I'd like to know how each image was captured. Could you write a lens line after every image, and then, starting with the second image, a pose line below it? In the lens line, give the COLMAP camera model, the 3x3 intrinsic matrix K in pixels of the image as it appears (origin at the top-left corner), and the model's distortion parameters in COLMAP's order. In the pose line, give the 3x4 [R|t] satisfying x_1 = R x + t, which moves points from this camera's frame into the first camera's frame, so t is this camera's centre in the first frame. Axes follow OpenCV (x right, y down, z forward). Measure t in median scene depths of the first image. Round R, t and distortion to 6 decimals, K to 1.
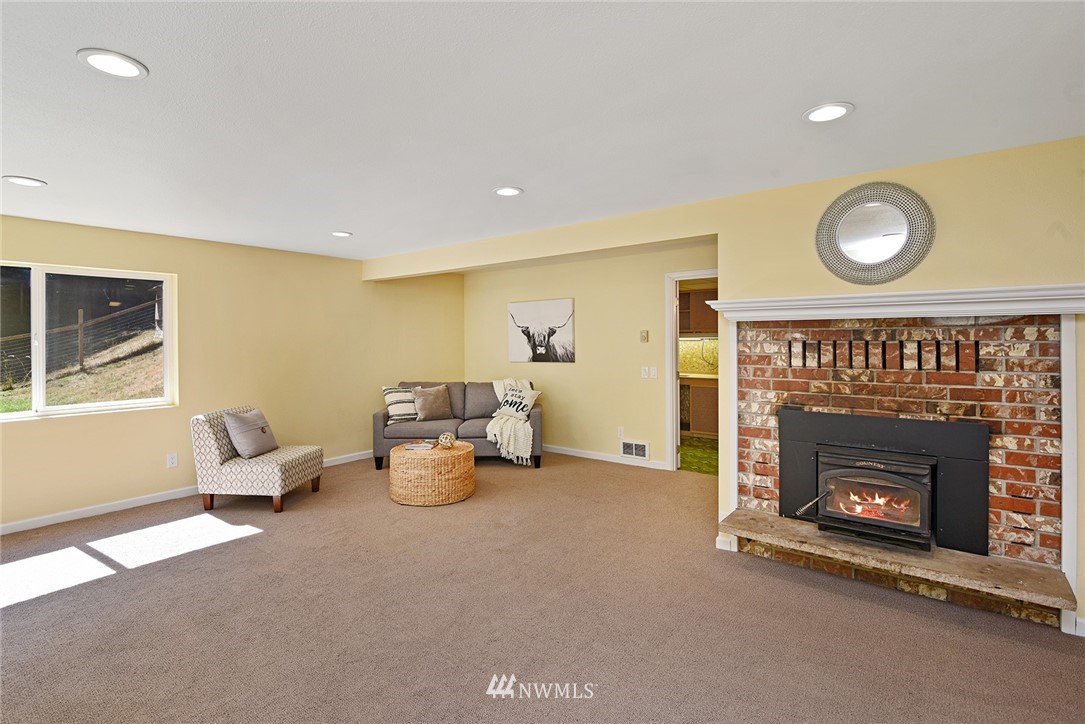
lens RADIAL K [[516.8, 0, 537.1], [0, 516.8, 330.0], [0, 0, 1]] dist [-0.004426, -0.000306]
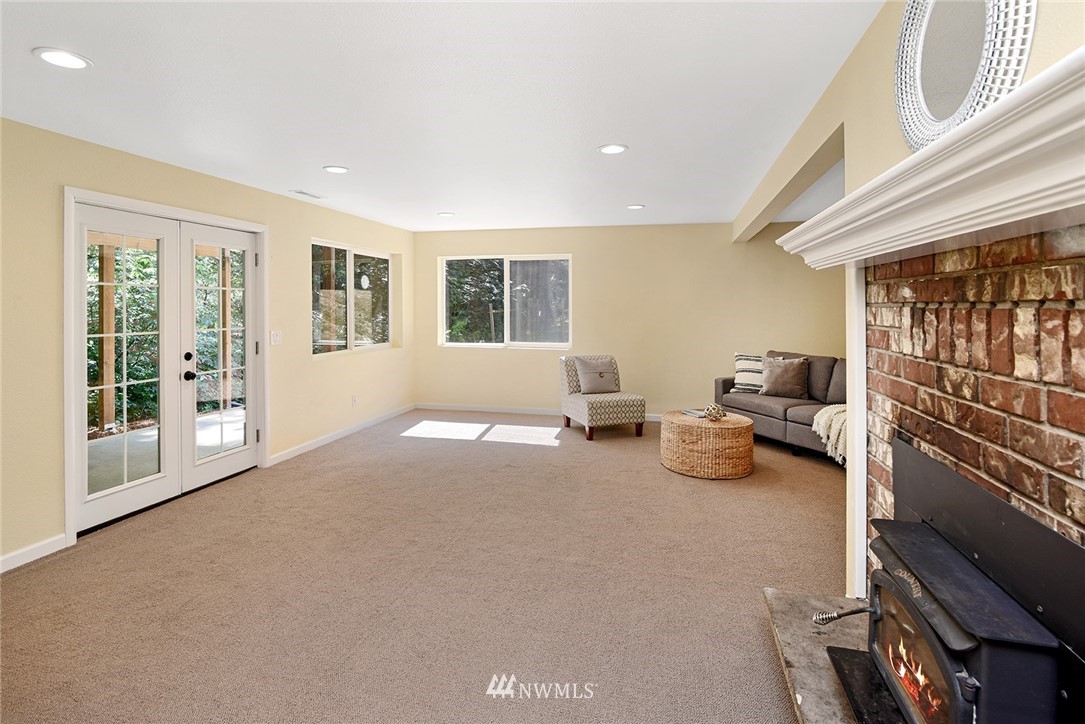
lens RADIAL K [[546.3, 0, 540.7], [0, 546.3, 311.4], [0, 0, 1]] dist [-0.001287, 0.000021]
pose [[0.401383, 0.017885, -0.915736, 0.639432], [0.006557, 0.999728, 0.022399, 0.011406], [0.915887, -0.014995, 0.401156, 0.358439]]
